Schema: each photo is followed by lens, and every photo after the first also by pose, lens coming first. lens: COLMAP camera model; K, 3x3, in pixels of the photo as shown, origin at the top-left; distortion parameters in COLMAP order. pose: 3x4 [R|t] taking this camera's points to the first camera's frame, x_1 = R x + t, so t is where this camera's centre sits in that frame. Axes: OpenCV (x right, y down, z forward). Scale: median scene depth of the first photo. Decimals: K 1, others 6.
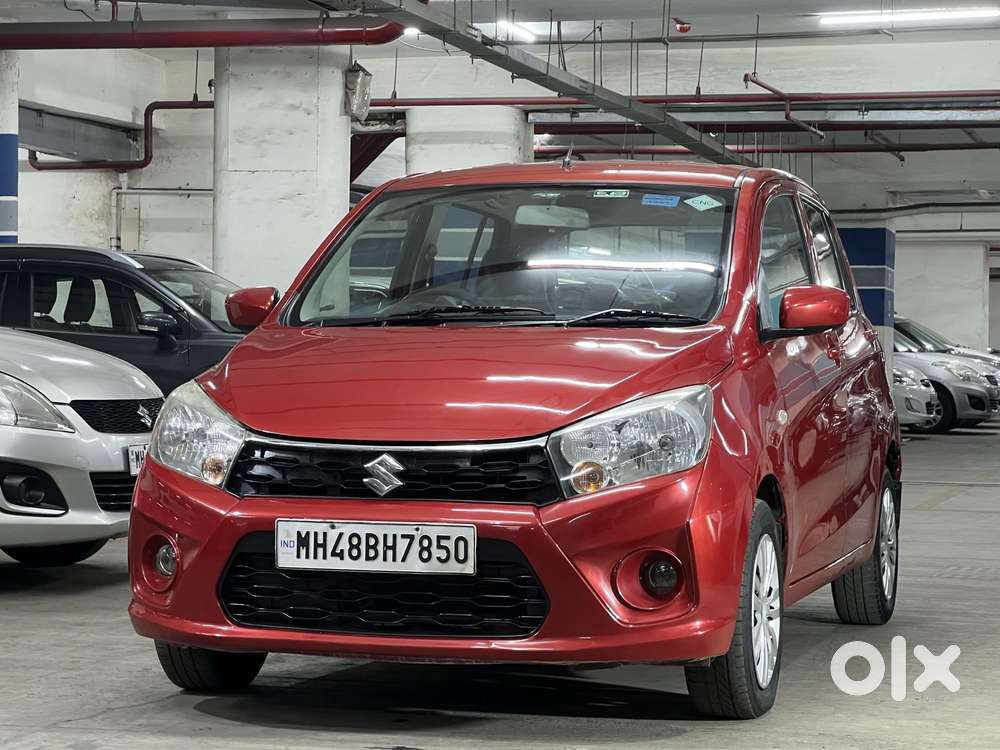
lens RADIAL K [[2378.9, 0, 497.9], [0, 2378.9, 380.6], [0, 0, 1]] dist [0.189192, 0.000000]
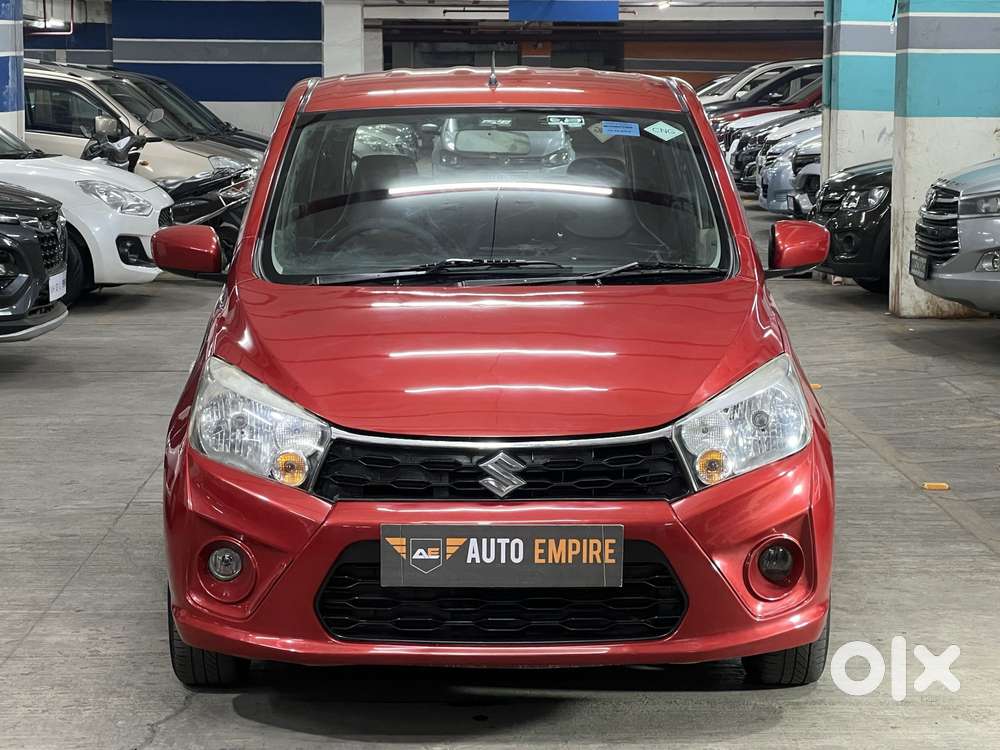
lens RADIAL K [[2378.9, 0, 516.1], [0, 2378.9, 349.6], [0, 0, 1]] dist [0.189192, 0.000000]
pose [[0.954152, -0.042106, 0.296348, -0.303558], [0.012633, 0.994839, 0.100677, -0.098619], [-0.299057, -0.092317, 0.949759, 0.110535]]
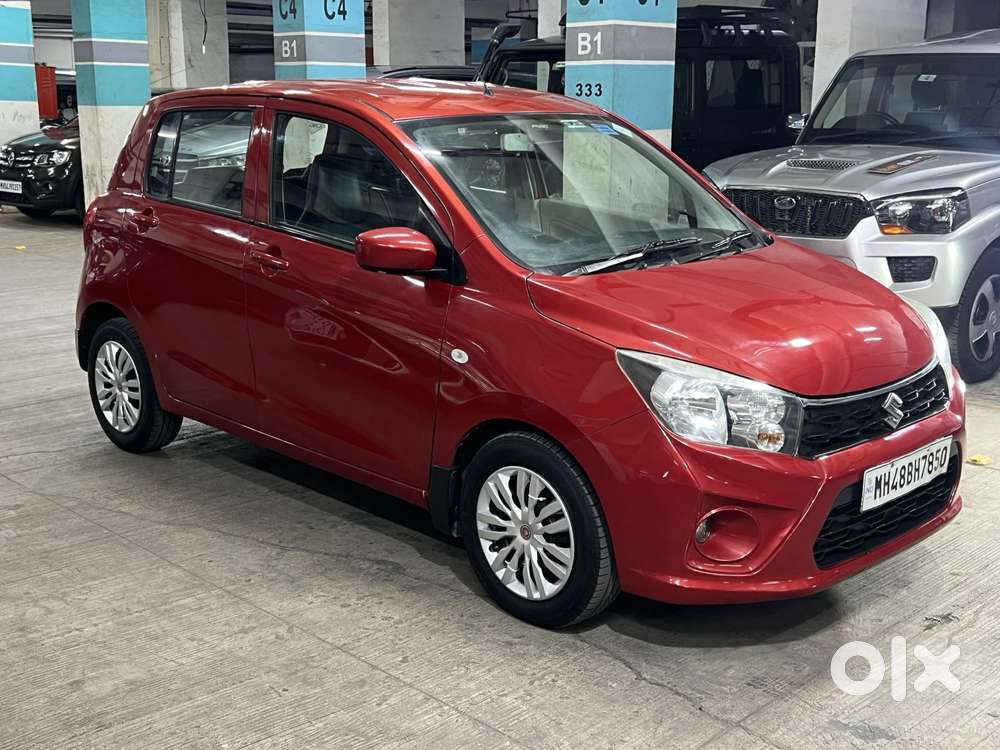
lens RADIAL K [[1240.7, 0, 451.5], [0, 1240.7, 366.4], [0, 0, 1]] dist [0.124525, 0.000000]
pose [[0.478248, -0.217759, 0.850800, -0.652401], [0.007520, 0.969752, 0.243977, -0.130653], [-0.878193, -0.110283, 0.465419, 0.863990]]
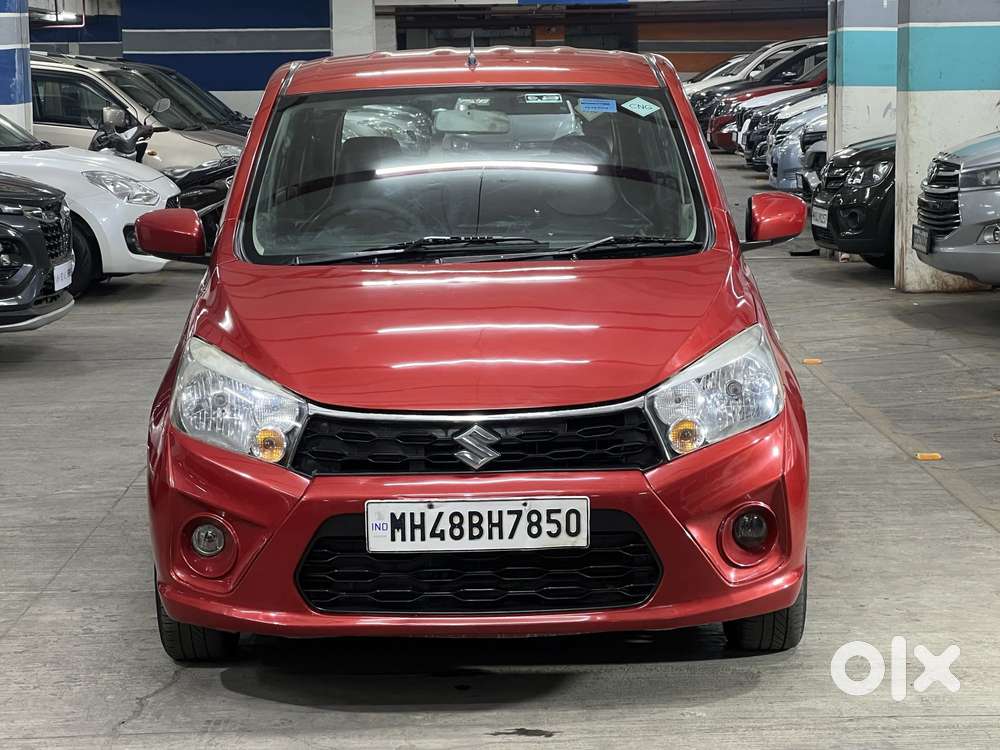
lens RADIAL K [[2378.9, 0, 503.5], [0, 2378.9, 368.8], [0, 0, 1]] dist [0.189192, 0.000000]
pose [[0.957514, -0.063419, 0.281326, -0.289302], [0.032216, 0.992937, 0.114187, -0.094980], [-0.286580, -0.100273, 0.952794, 0.092245]]
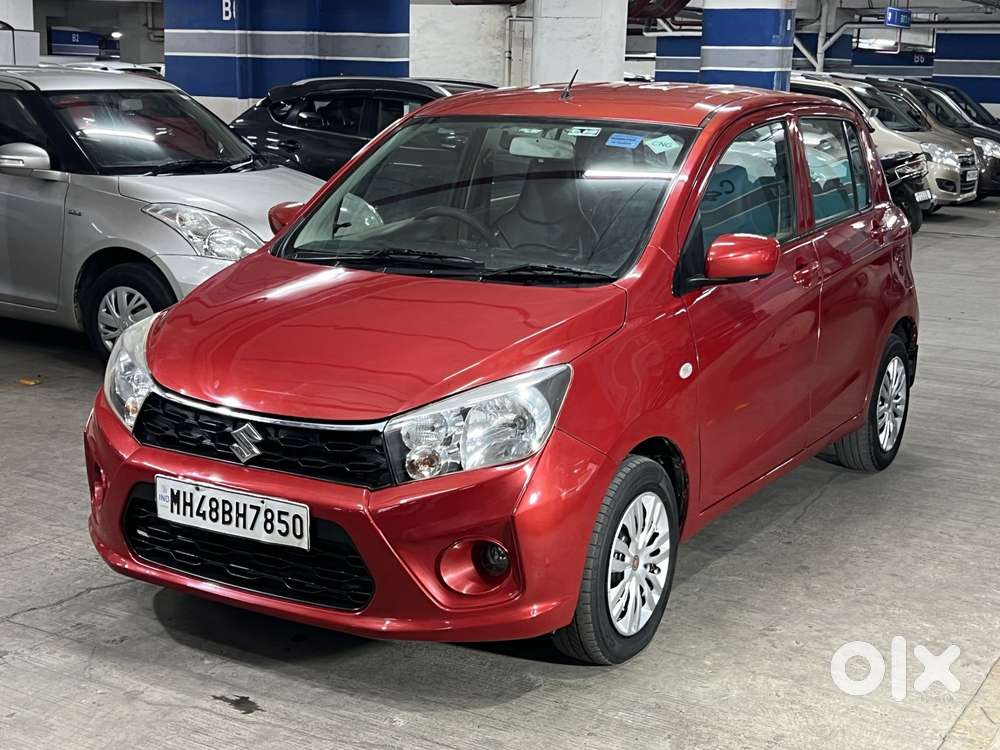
lens RADIAL K [[1428.7, 0, 501.1], [0, 1428.7, 369.6], [0, 0, 1]] dist [0.128351, 0.000000]
pose [[0.970983, 0.062319, -0.230888, 0.200337], [-0.019311, 0.982730, 0.184036, -0.108290], [0.238369, -0.174237, 0.955417, 0.401012]]
